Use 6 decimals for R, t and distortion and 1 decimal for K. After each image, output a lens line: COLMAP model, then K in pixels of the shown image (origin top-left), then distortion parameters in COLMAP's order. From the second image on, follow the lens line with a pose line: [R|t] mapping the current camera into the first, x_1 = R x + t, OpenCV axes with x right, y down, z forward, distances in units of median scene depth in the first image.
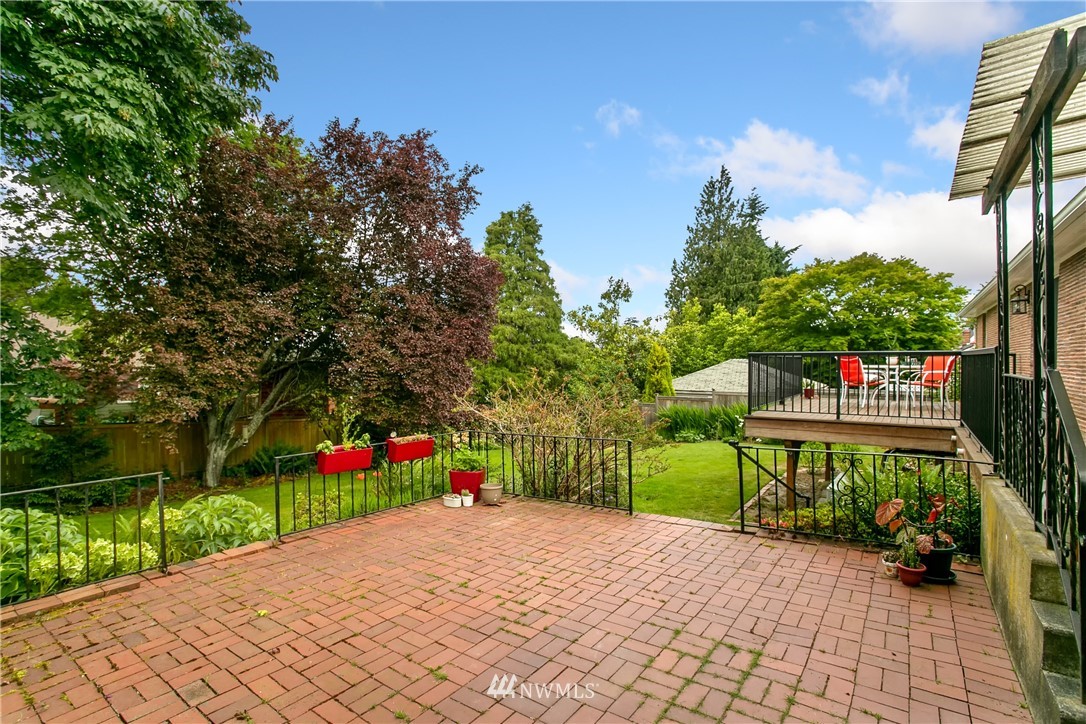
lens RADIAL K [[560.5, 0, 503.6], [0, 560.5, 355.7], [0, 0, 1]] dist [0.000673, 0.000534]
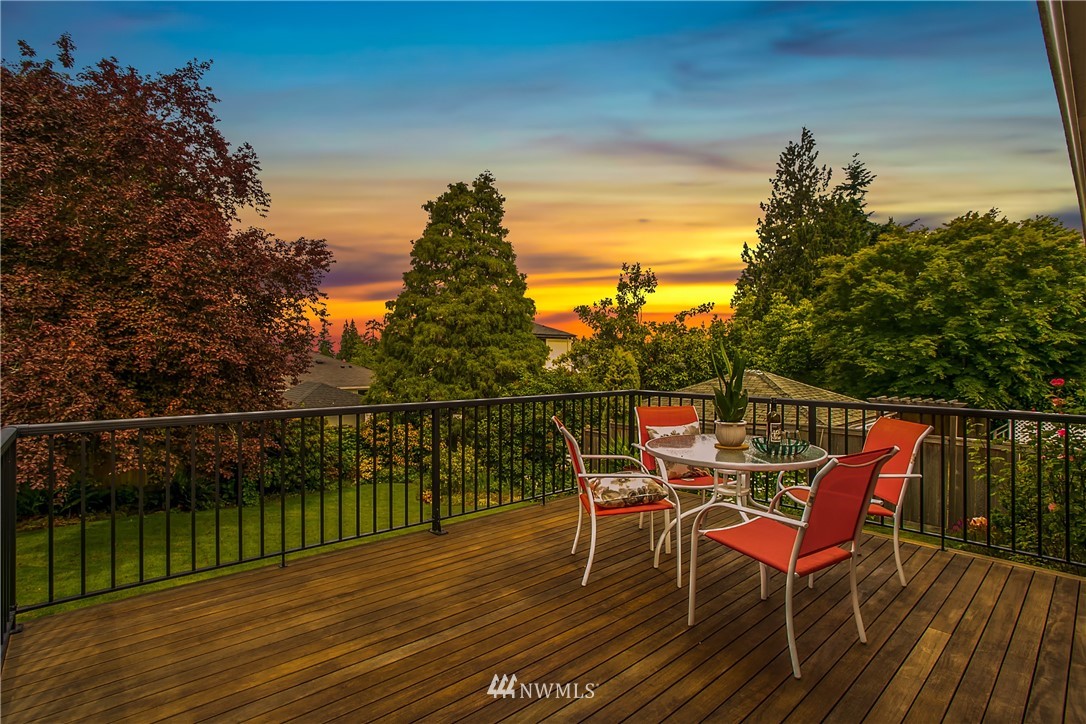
lens RADIAL K [[529.5, 0, 522.7], [0, 529.5, 343.7], [0, 0, 1]] dist [0.000718, 0.000495]
pose [[0.977717, -0.000056, -0.209926, 0.219683], [-0.002849, 0.999904, -0.013534, -0.012727], [0.209906, 0.013831, 0.977624, 0.231655]]
